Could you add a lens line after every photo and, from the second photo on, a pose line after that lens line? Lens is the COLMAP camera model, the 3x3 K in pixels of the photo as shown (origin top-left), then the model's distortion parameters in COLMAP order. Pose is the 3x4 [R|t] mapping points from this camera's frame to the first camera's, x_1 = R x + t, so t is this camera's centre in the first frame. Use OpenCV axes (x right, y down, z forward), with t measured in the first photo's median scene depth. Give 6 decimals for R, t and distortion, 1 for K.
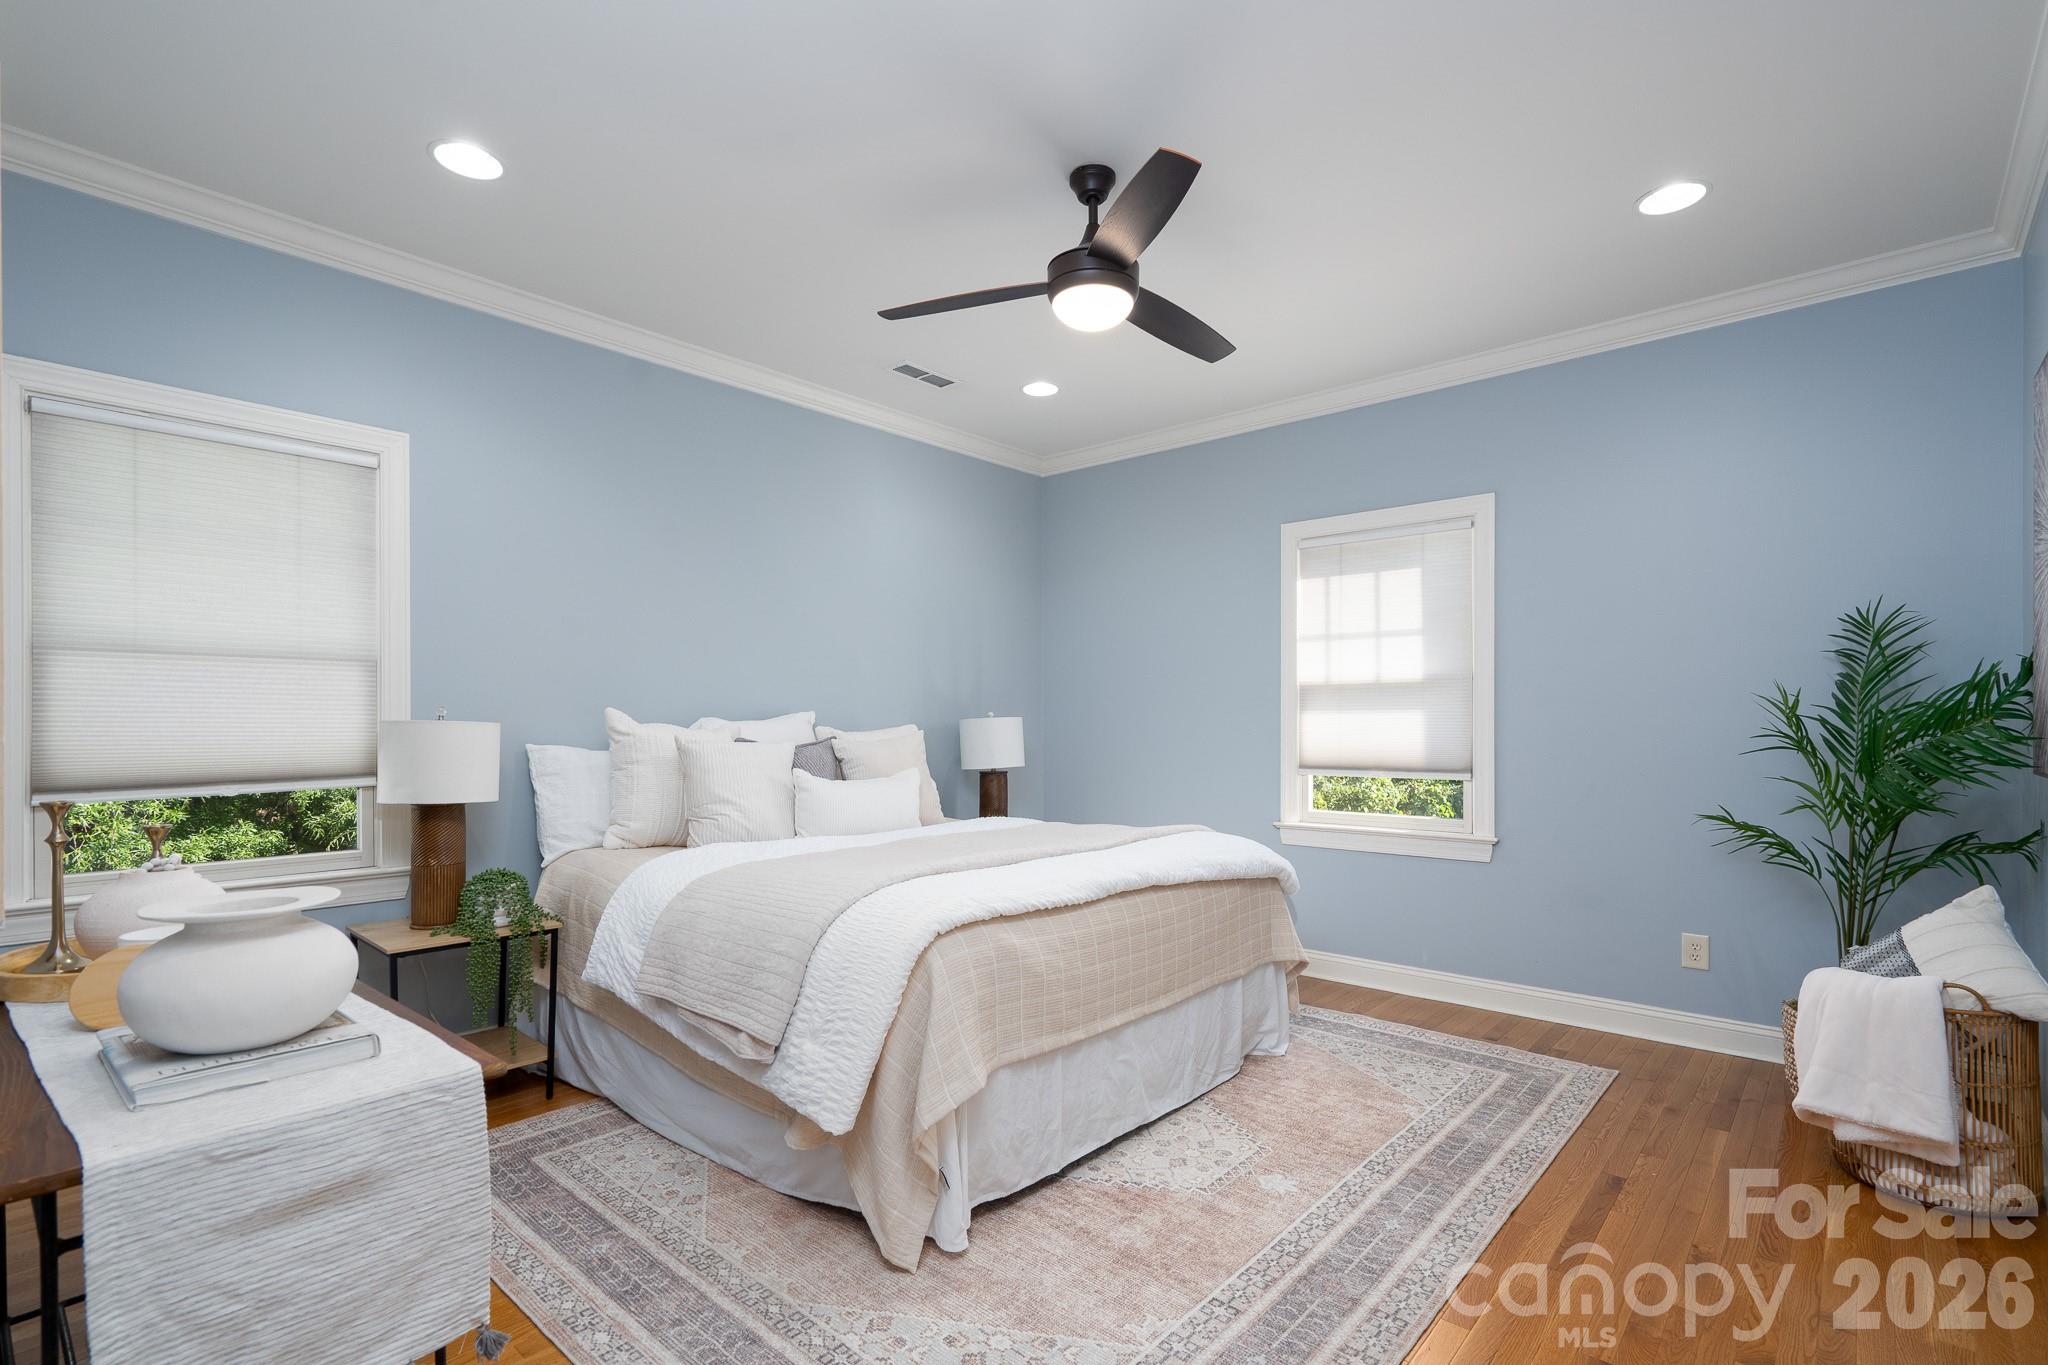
lens RADIAL K [[938.3, 0, 1011.6], [0, 938.3, 728.9], [0, 0, 1]] dist [-0.008304, 0.003924]
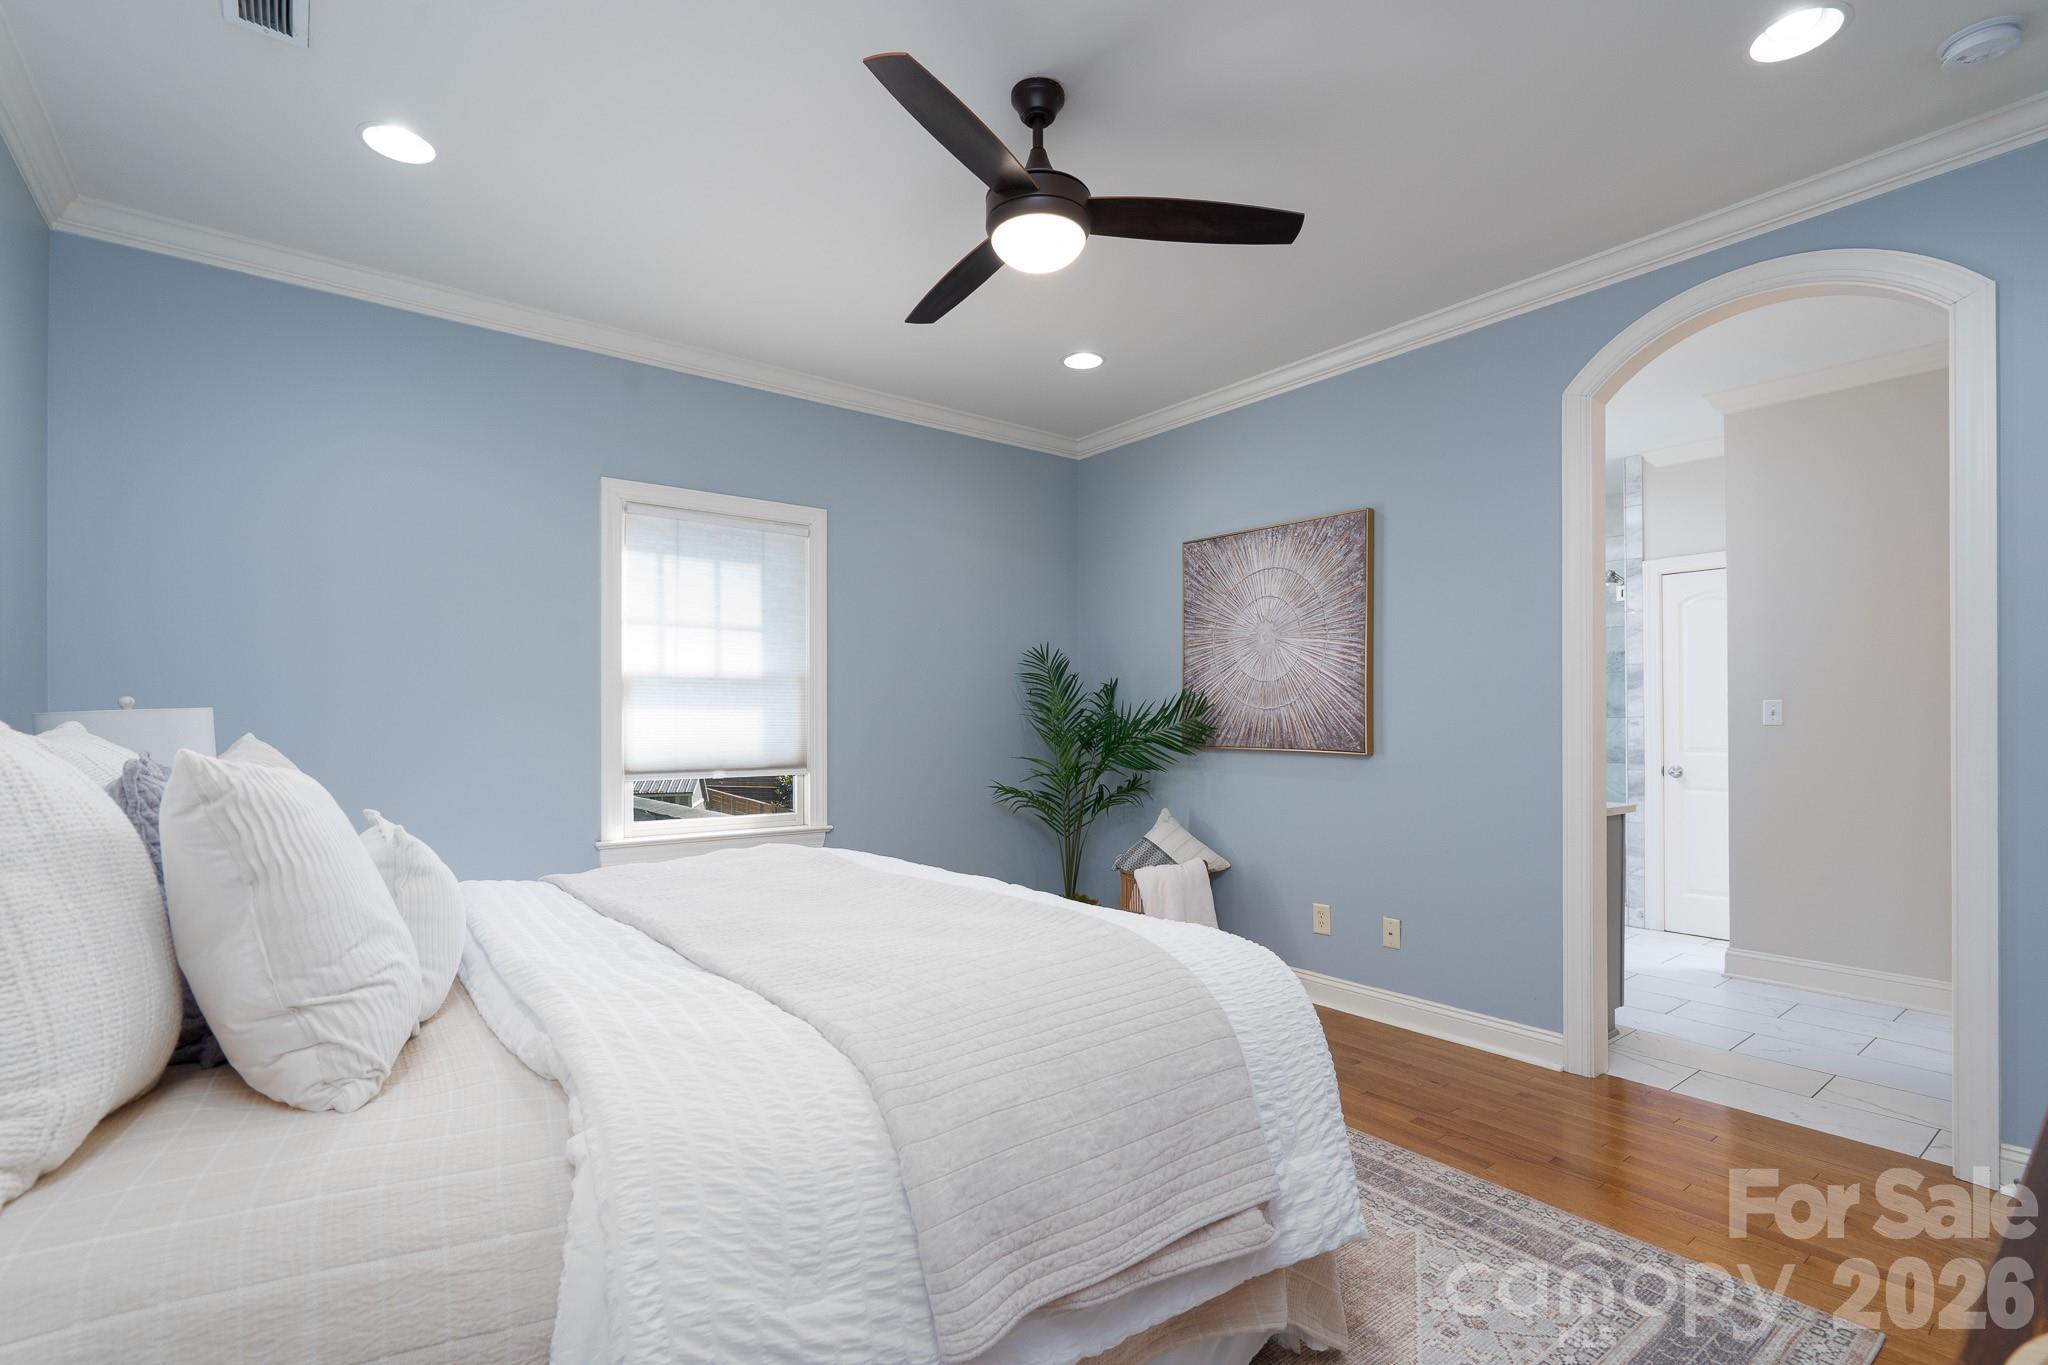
lens RADIAL K [[938.3, 0, 1029.3], [0, 938.3, 710.6], [0, 0, 1]] dist [-0.008304, 0.003924]
pose [[0.188965, 0.011003, 0.981922, -0.687006], [0.006681, 0.999900, -0.012490, -0.003174], [-0.981961, 0.008920, 0.188872, 0.753369]]
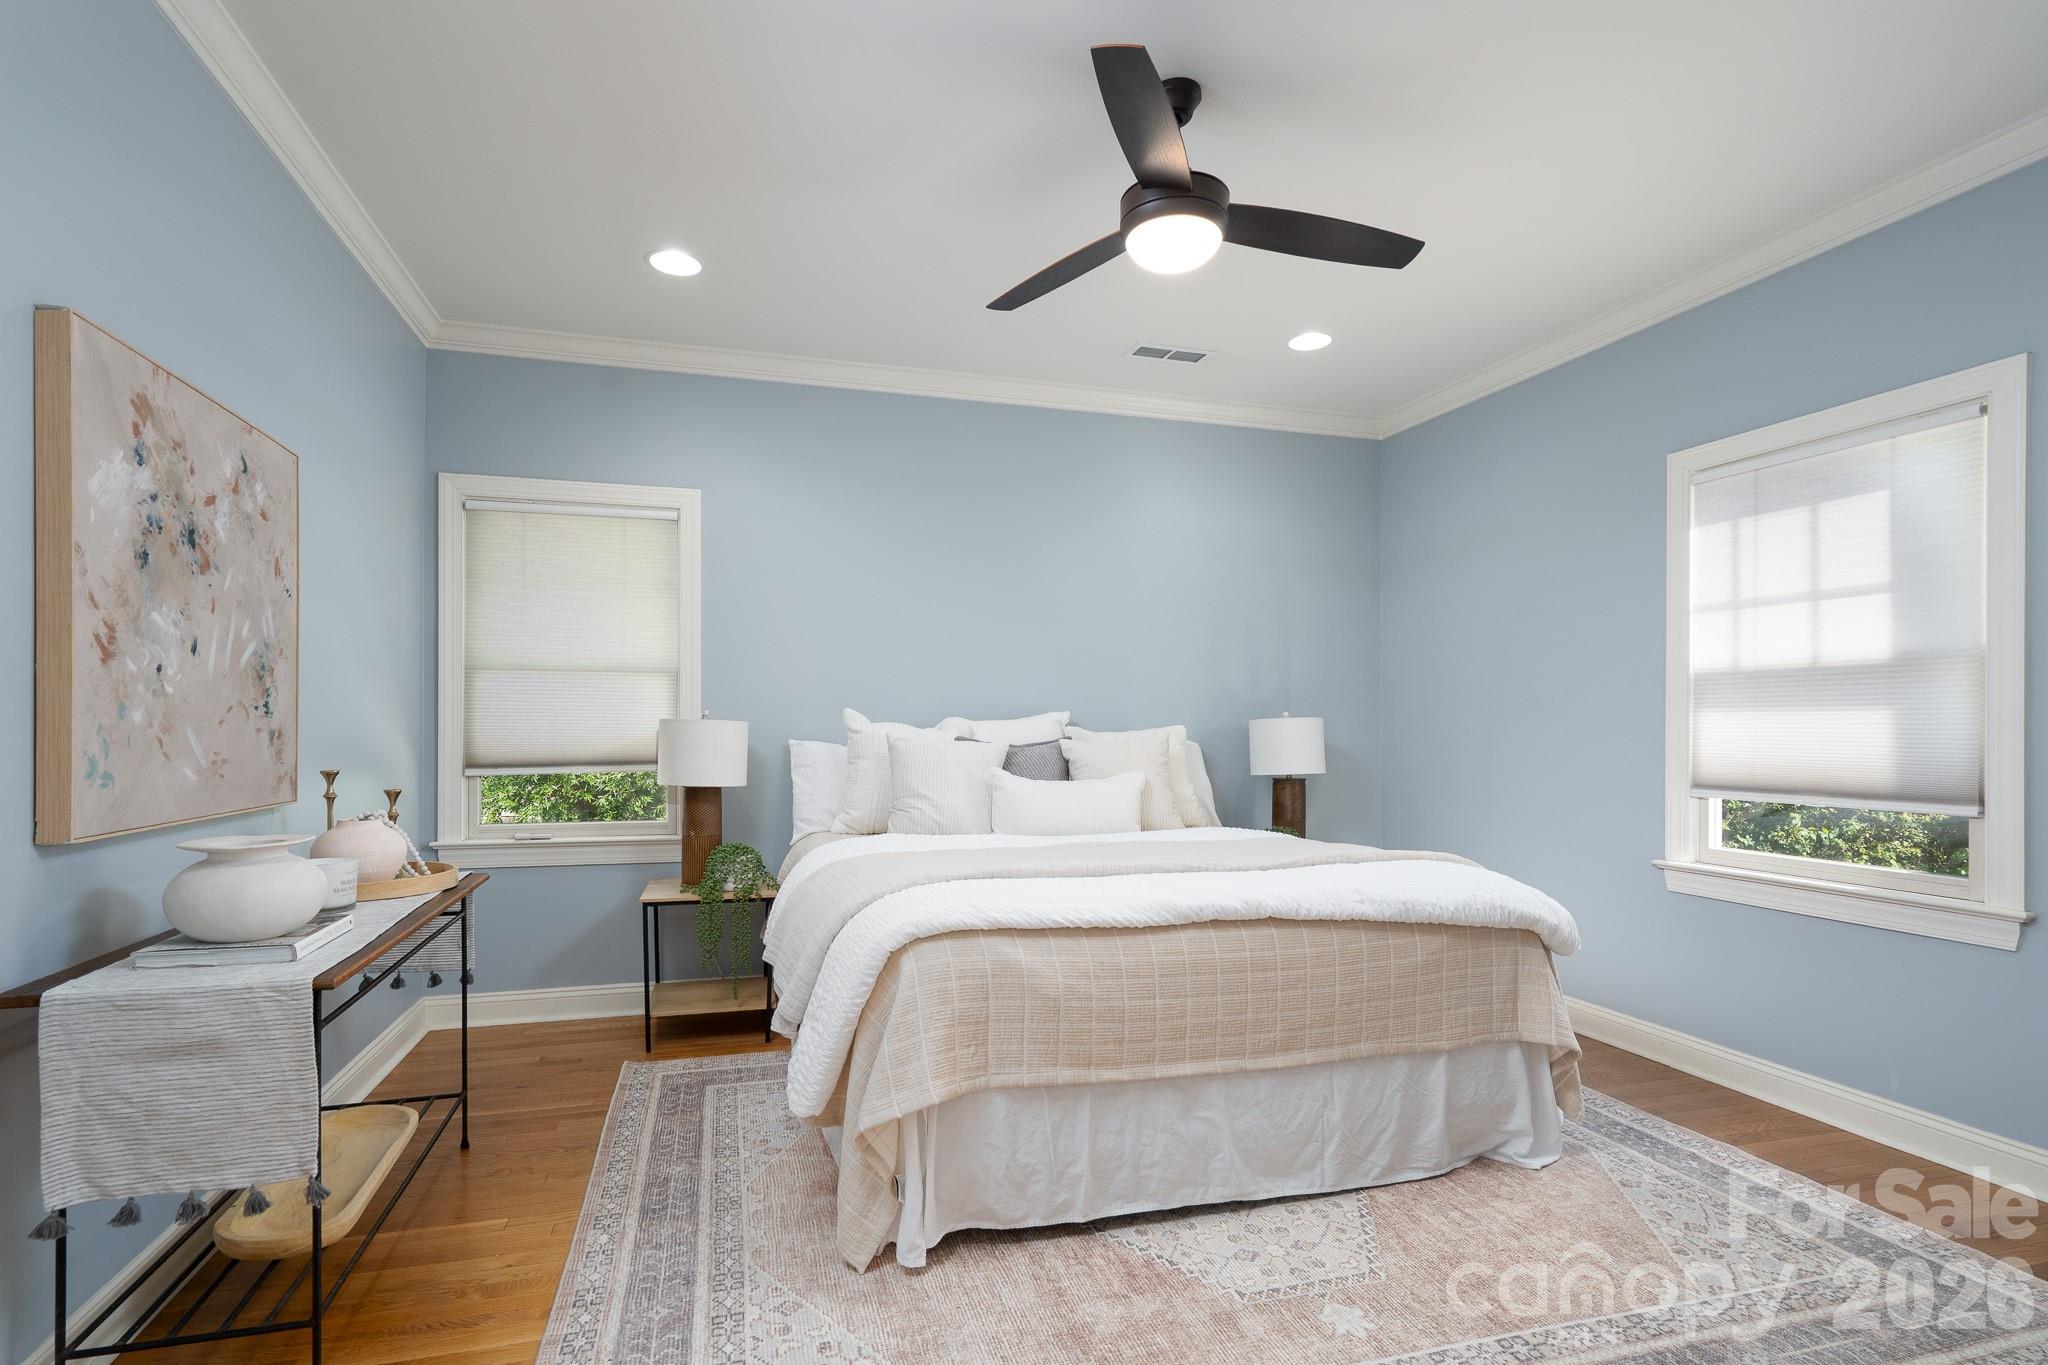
lens RADIAL K [[938.3, 0, 986.4], [0, 938.3, 731.6], [0, 0, 1]] dist [-0.008304, 0.003924]
pose [[0.845099, 0.007791, -0.534553, 0.358469], [-0.007936, 0.999966, 0.002028, 0.001743], [0.534551, 0.002528, 0.845132, 0.153695]]
